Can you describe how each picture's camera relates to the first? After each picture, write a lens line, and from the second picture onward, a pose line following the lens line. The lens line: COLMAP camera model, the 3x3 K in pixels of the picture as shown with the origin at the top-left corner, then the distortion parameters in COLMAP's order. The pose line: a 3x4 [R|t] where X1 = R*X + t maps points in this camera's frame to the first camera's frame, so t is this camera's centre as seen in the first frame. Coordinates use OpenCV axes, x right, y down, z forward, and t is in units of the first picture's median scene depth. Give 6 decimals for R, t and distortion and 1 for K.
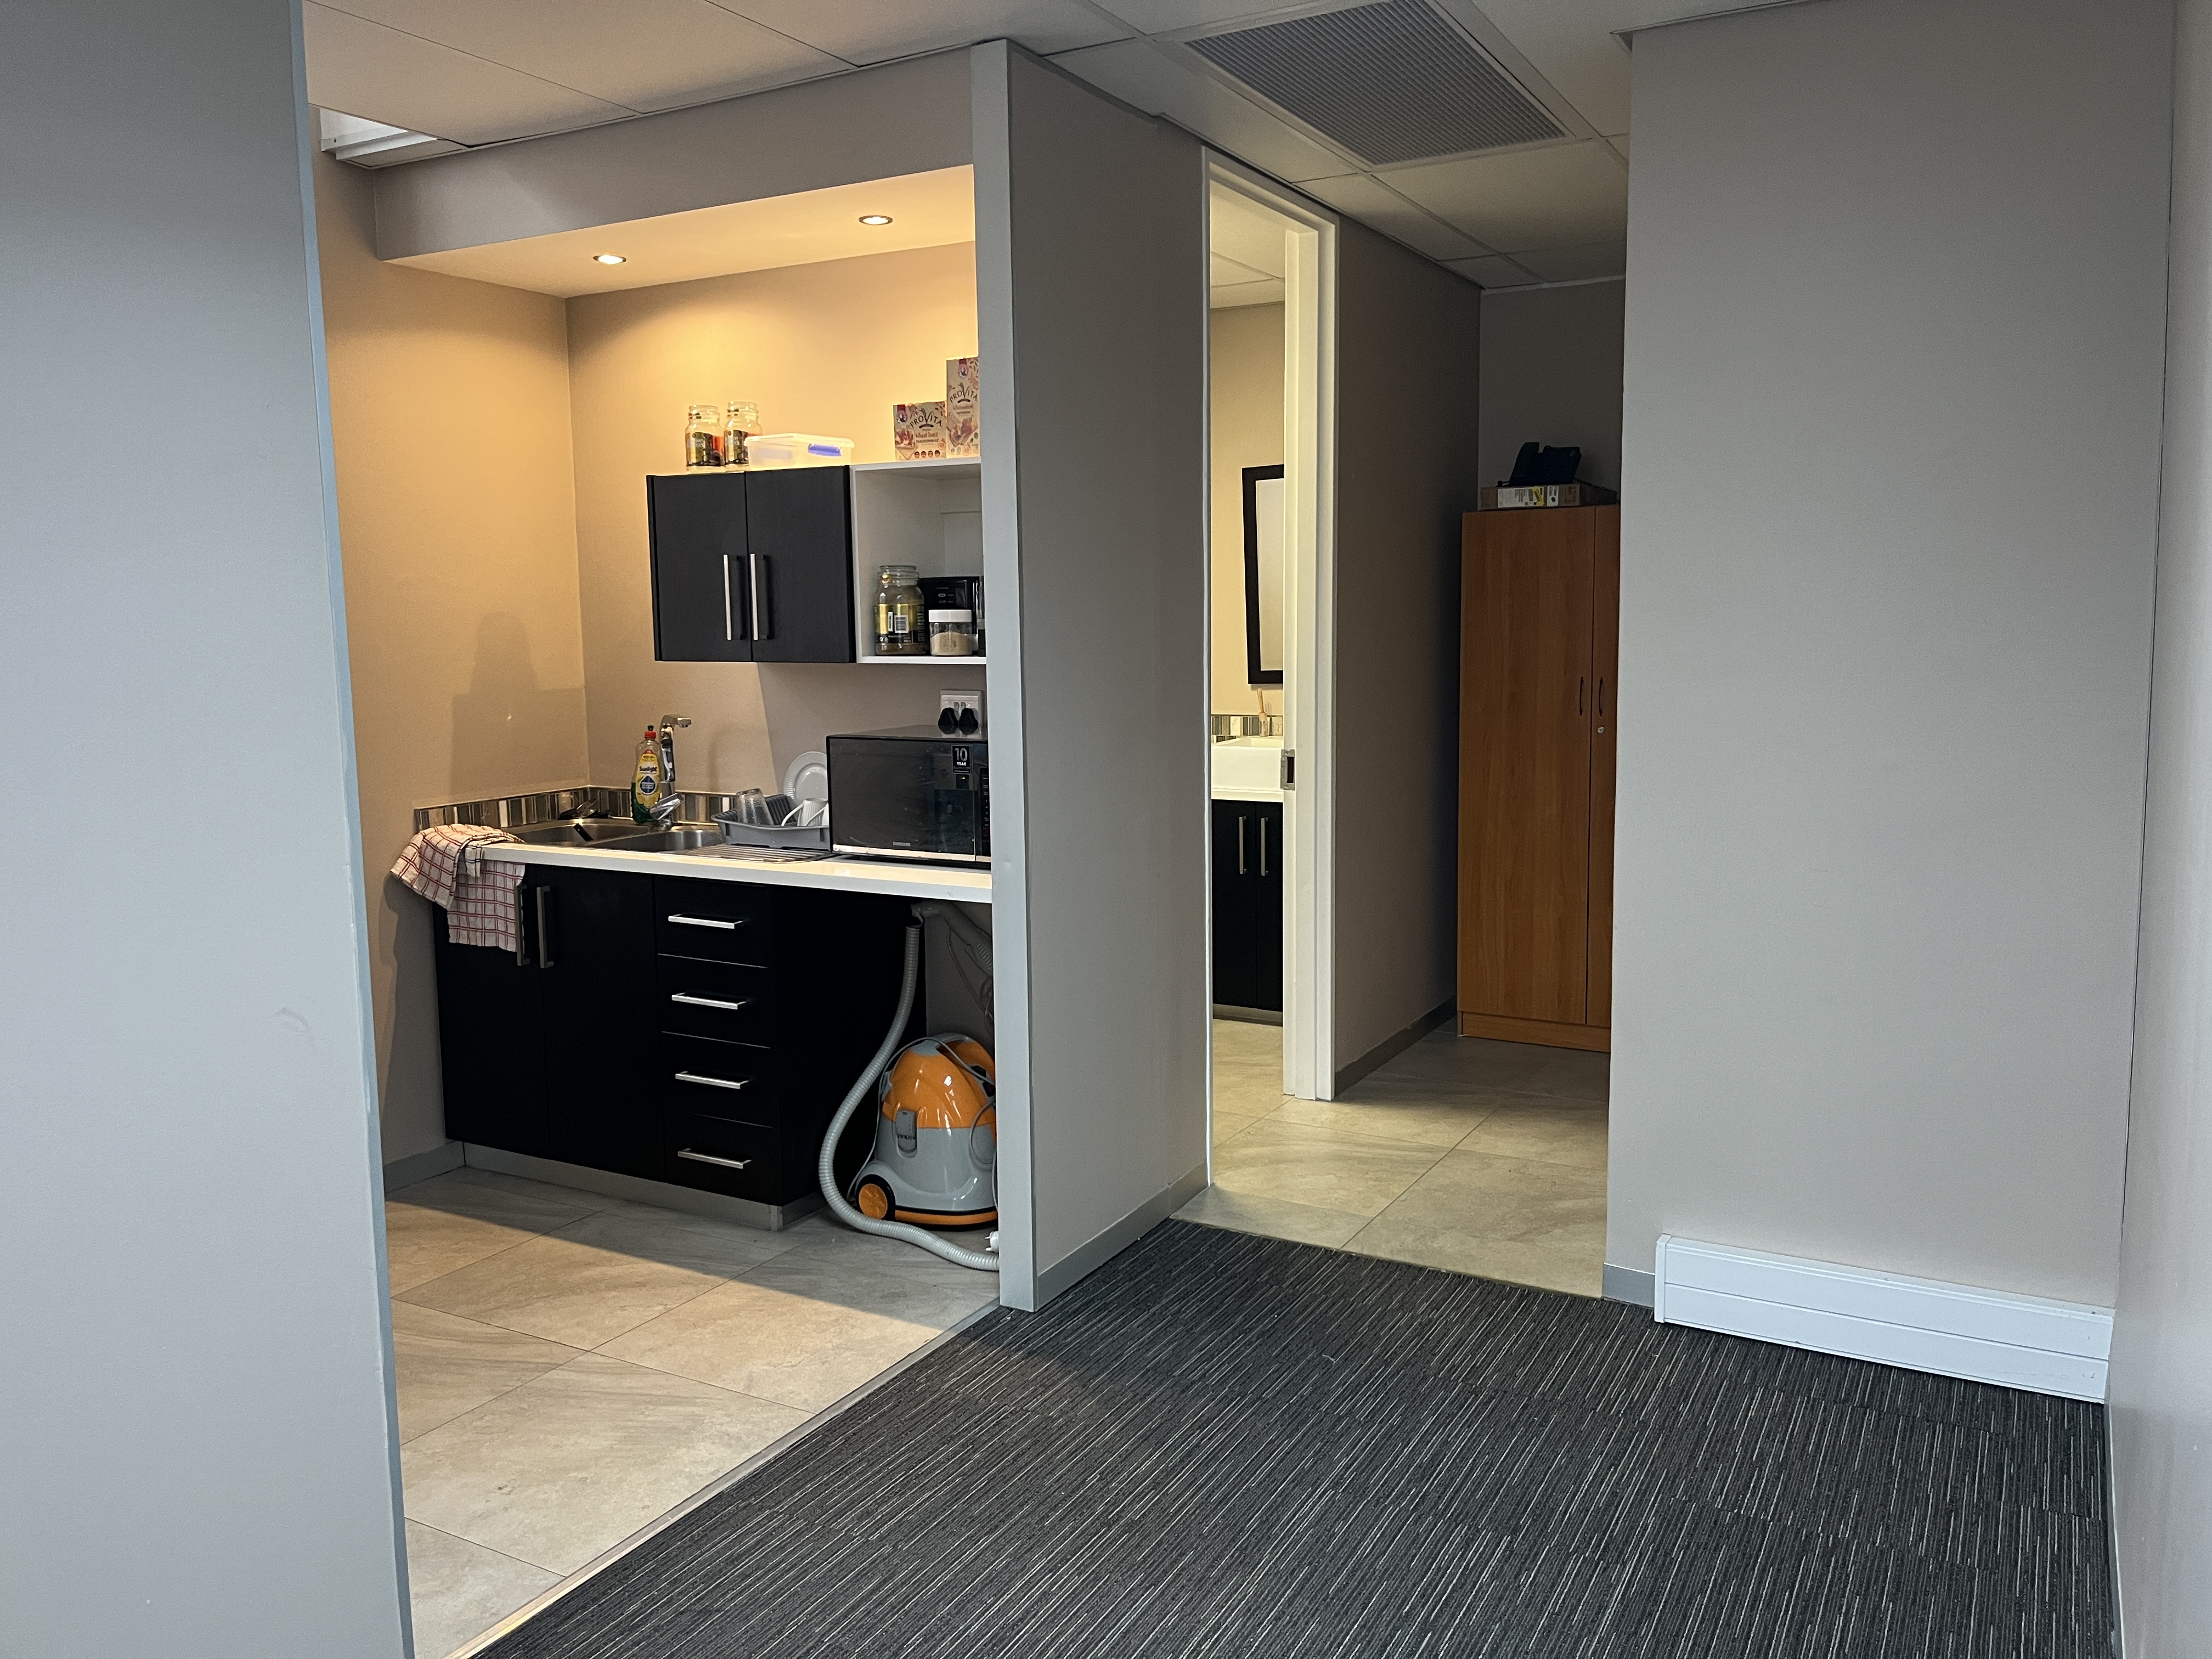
lens RADIAL K [[1674.3, 0, 1109.9], [0, 1674.3, 822.3], [0, 0, 1]] dist [0.054200, -0.075121]
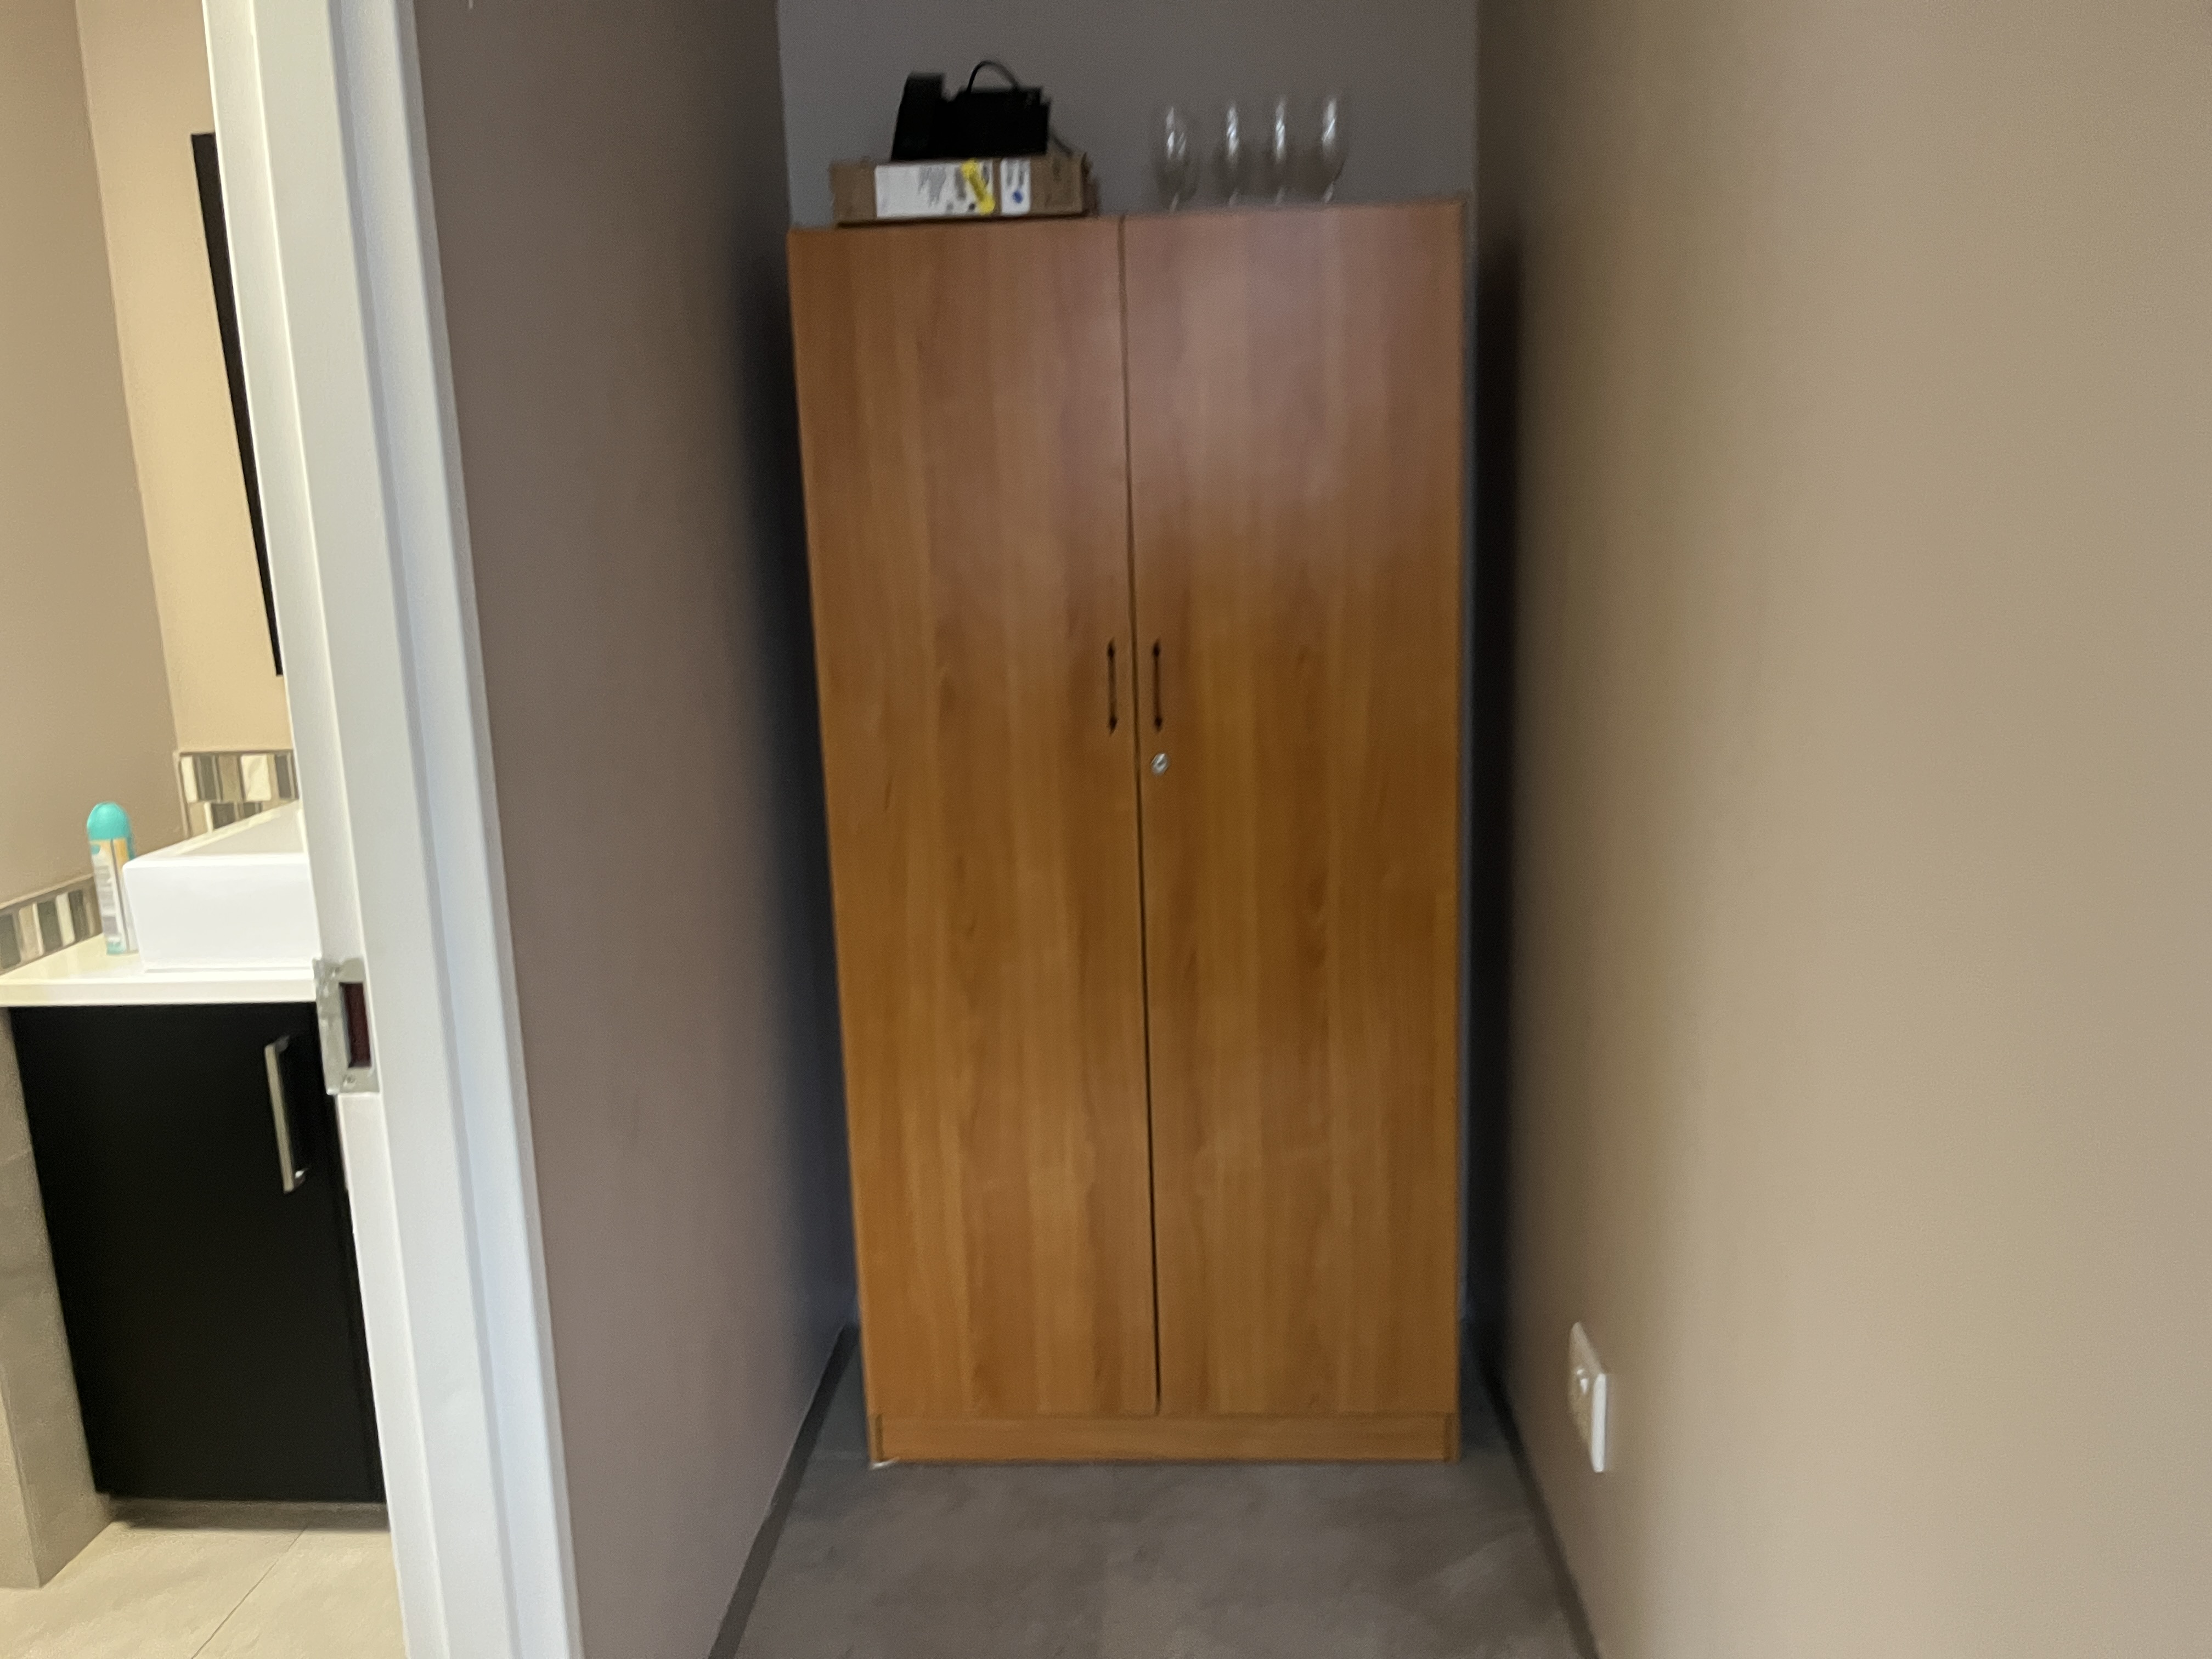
lens RADIAL K [[1674.3, 0, 1100.0], [0, 1674.3, 822.4], [0, 0, 1]] dist [0.054200, -0.075121]
pose [[0.895048, -0.105786, 0.433243, 0.093233], [0.077230, 0.993549, 0.083047, -0.076418], [-0.439233, -0.040872, 0.897443, 0.625187]]
